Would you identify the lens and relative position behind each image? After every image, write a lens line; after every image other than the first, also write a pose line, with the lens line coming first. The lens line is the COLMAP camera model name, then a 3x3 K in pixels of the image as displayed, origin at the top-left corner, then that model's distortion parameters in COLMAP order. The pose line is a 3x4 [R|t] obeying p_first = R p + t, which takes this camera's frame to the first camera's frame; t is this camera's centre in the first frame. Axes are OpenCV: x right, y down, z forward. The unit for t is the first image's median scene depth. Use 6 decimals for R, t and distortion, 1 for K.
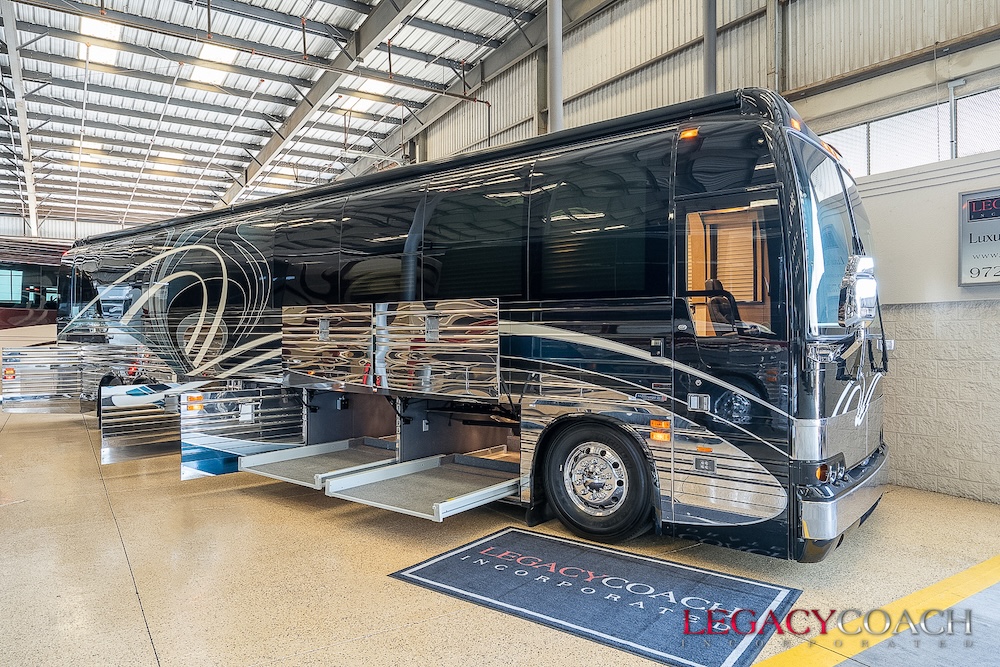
lens RADIAL K [[653.8, 0, 500.0], [0, 653.8, 333.5], [0, 0, 1]] dist [0.001204, 0.000096]
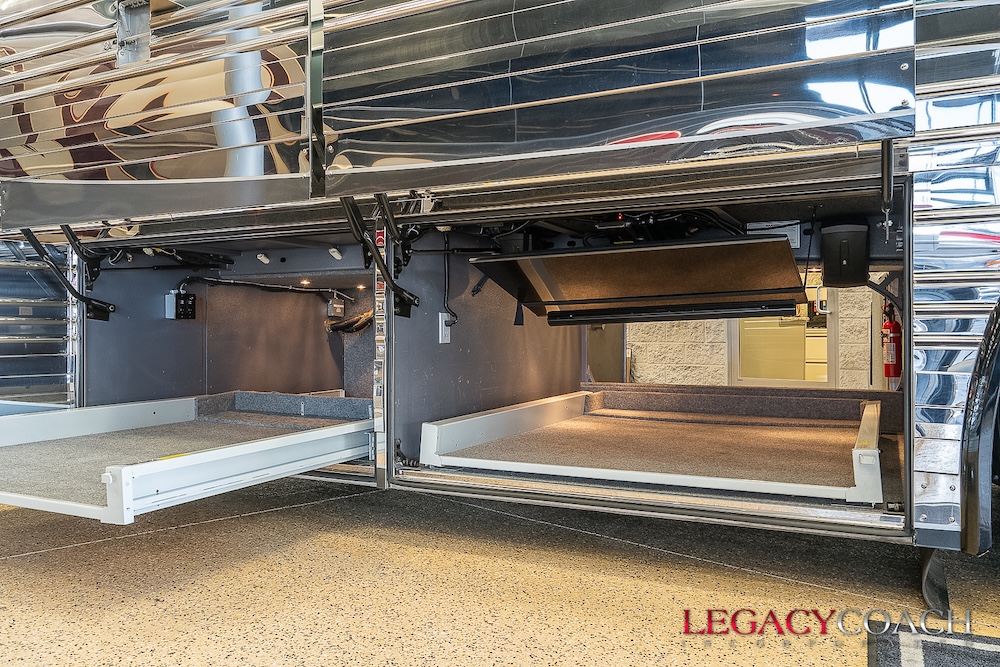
lens RADIAL K [[778.7, 0, 500.0], [0, 778.7, 333.5], [0, 0, 1]] dist [-0.006700, -0.004617]
pose [[0.980967, 0.002012, 0.194166, -0.150663], [-0.001571, 0.999996, -0.002429, 0.131479], [-0.194170, 0.002077, 0.980966, 0.533605]]
